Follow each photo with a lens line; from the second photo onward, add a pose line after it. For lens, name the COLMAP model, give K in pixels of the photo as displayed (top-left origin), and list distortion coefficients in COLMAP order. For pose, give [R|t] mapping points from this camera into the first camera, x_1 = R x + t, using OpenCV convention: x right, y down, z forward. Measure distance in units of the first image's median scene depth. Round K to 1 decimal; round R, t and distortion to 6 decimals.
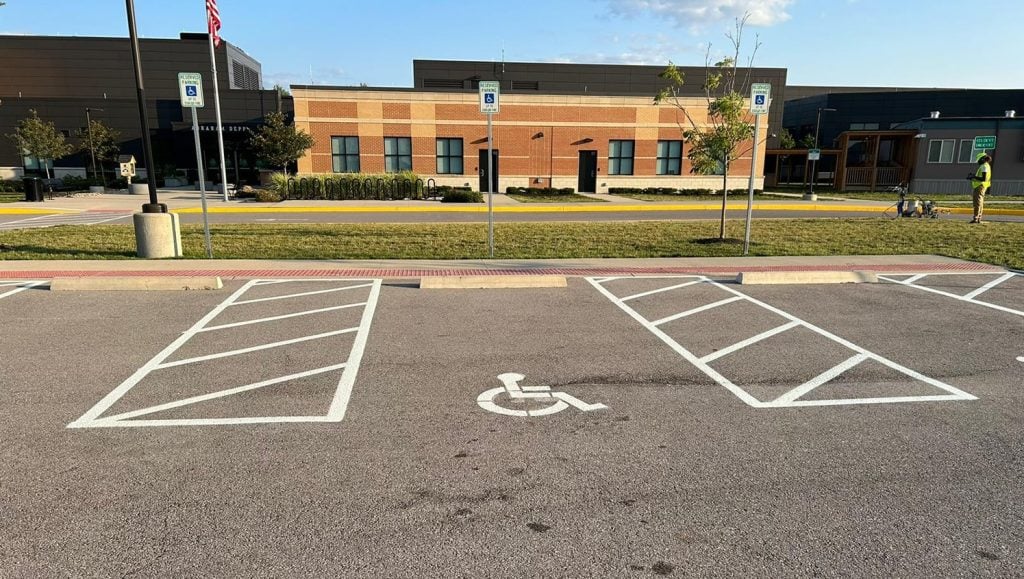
lens RADIAL K [[644.9, 0, 512.0], [0, 644.9, 289.5], [0, 0, 1]] dist [0.042018, -0.034247]
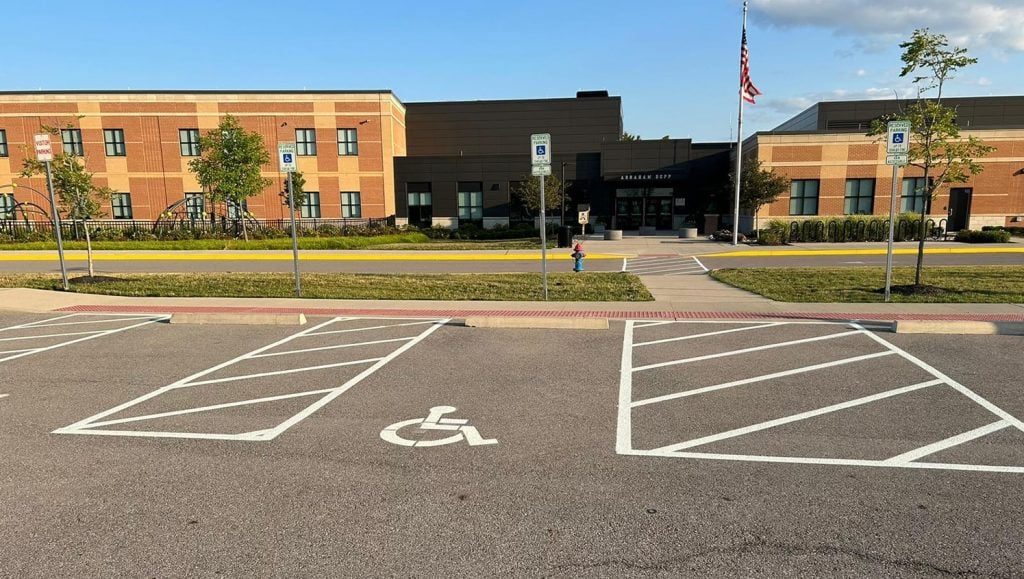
lens RADIAL K [[644.9, 0, 512.0], [0, 644.9, 289.5], [0, 0, 1]] dist [0.042018, -0.034247]
pose [[0.981085, 0.003225, -0.193549, -0.498368], [-0.016346, 0.997670, -0.066231, 0.007566], [0.192884, 0.068142, 0.978853, -0.060729]]
